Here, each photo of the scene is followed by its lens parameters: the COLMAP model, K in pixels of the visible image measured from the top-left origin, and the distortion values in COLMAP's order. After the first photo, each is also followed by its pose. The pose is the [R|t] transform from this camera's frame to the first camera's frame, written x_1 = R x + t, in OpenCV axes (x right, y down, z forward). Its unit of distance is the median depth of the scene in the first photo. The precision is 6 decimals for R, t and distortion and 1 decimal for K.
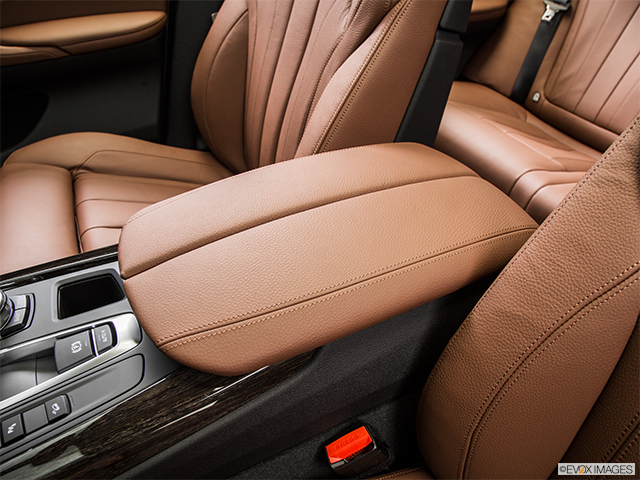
lens RADIAL K [[481.7, 0, 317.3], [0, 481.7, 243.4], [0, 0, 1]] dist [-0.122846, 0.054380]
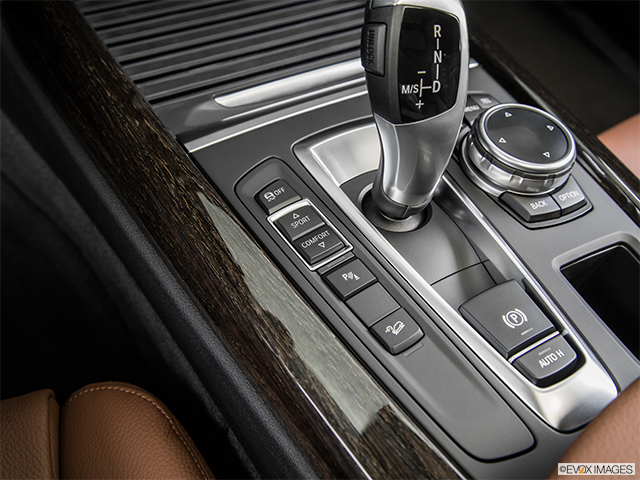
lens RADIAL K [[678.8, 0, 319.4], [0, 678.8, 241.7], [0, 0, 1]] dist [-0.025785, 0.000000]
pose [[0.083203, 0.802119, -0.591340, -0.119634], [-0.744745, 0.444331, 0.497922, -0.033100], [0.662143, 0.398968, 0.634343, 0.264437]]
